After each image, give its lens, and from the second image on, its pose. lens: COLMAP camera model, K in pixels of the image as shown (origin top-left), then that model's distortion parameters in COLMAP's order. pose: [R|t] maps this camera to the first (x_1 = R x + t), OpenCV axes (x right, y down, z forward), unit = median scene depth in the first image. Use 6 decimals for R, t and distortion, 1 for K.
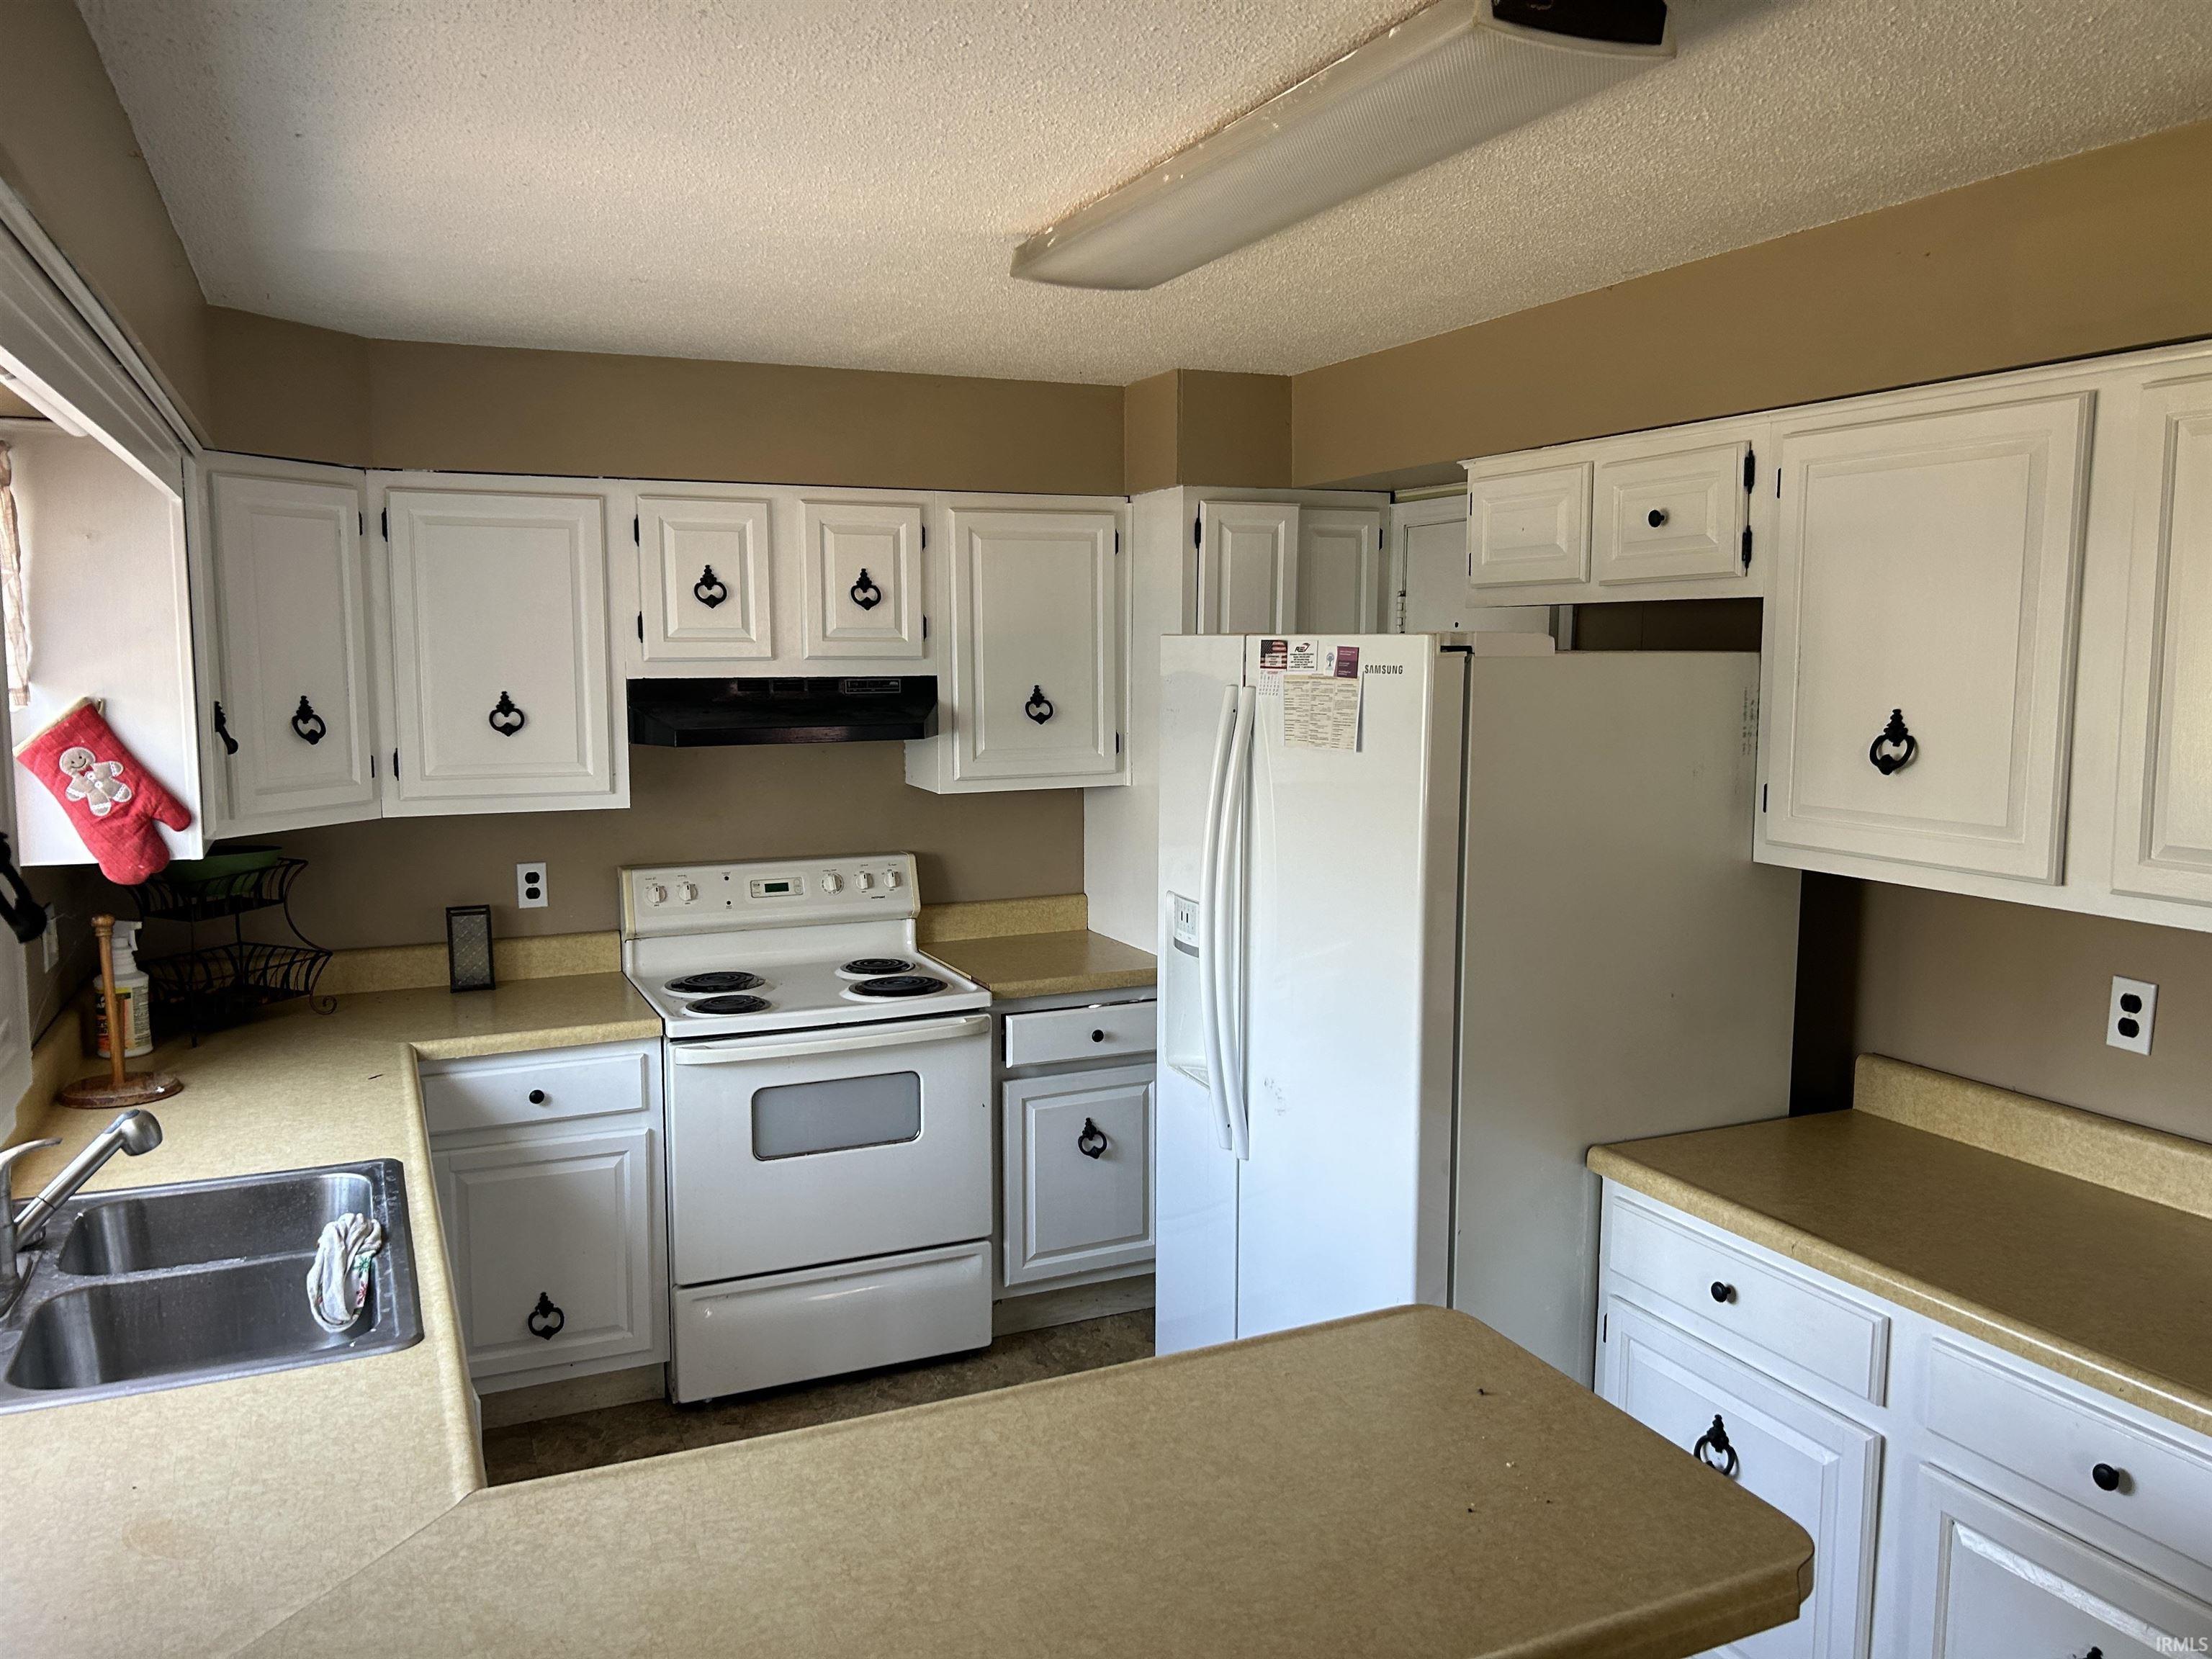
lens RADIAL K [[1664.7, 0, 1107.3], [0, 1664.7, 827.8], [0, 0, 1]] dist [0.042259, -0.048003]
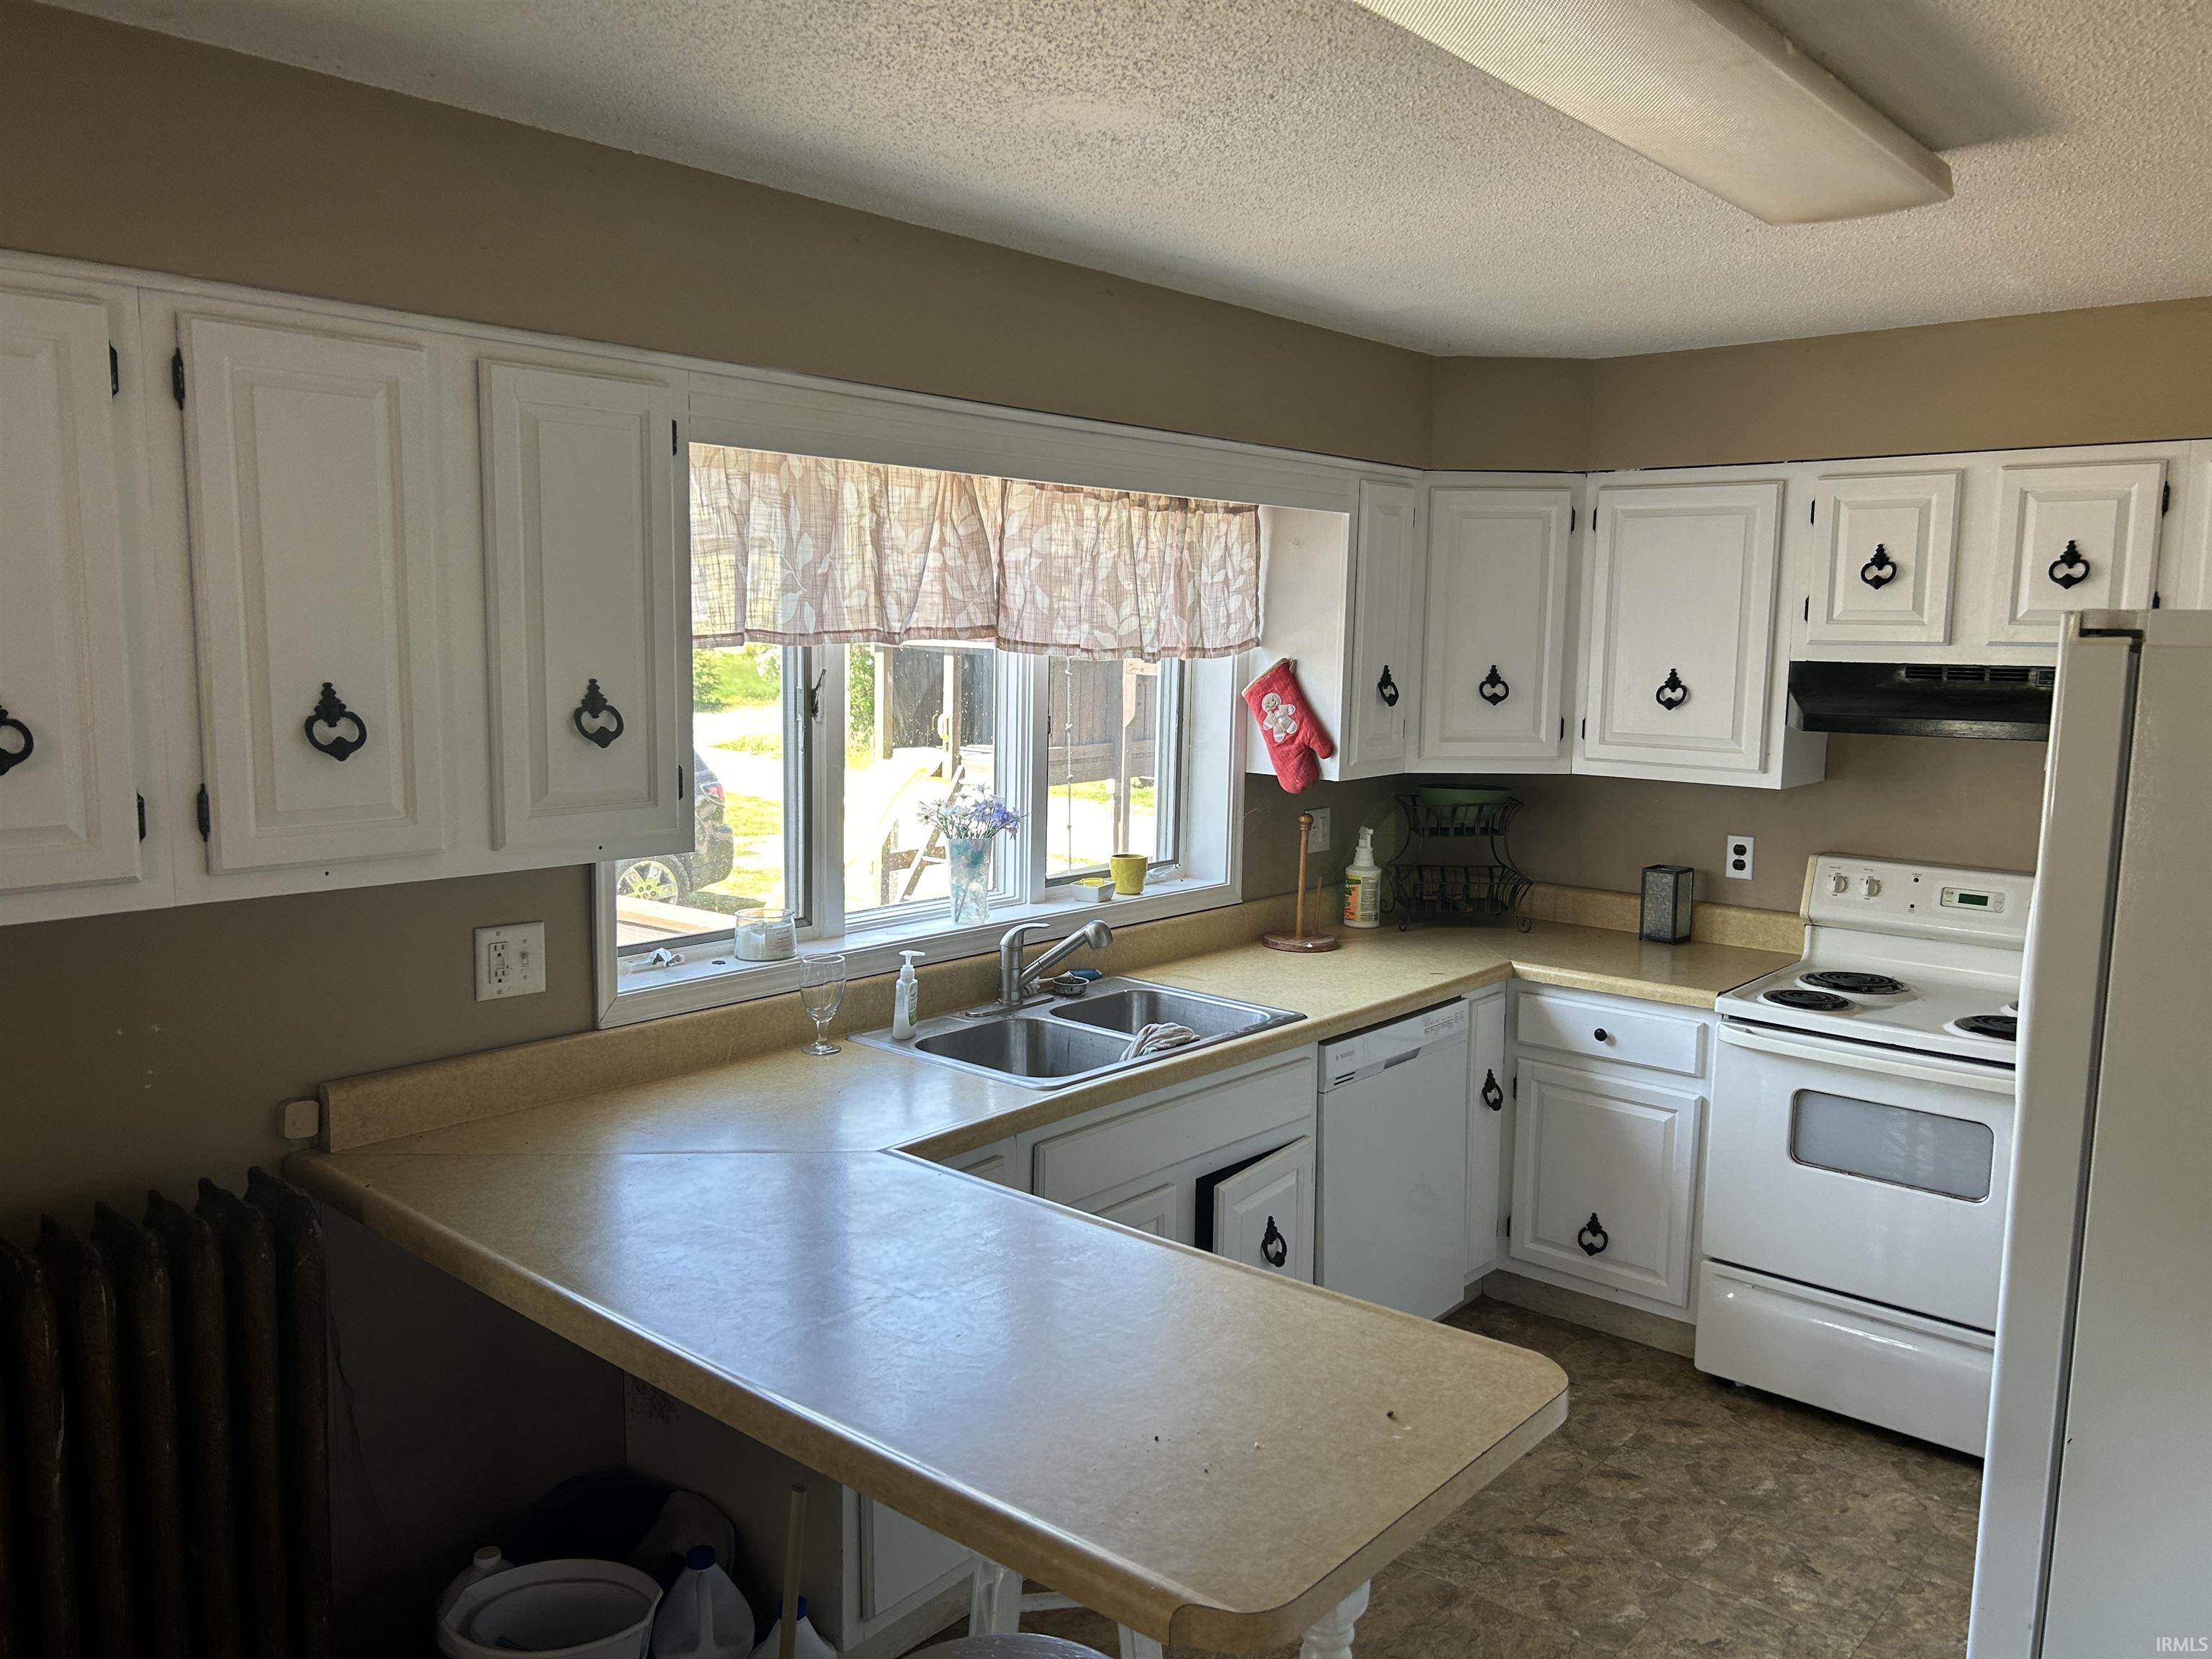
lens RADIAL K [[1664.7, 0, 1106.6], [0, 1664.7, 828.4], [0, 0, 1]] dist [0.042259, -0.048003]
pose [[0.421209, 0.122000, -0.898721, 0.465474], [-0.114467, 0.990139, 0.080763, -0.024399], [0.899711, 0.068855, 0.431021, 0.208981]]
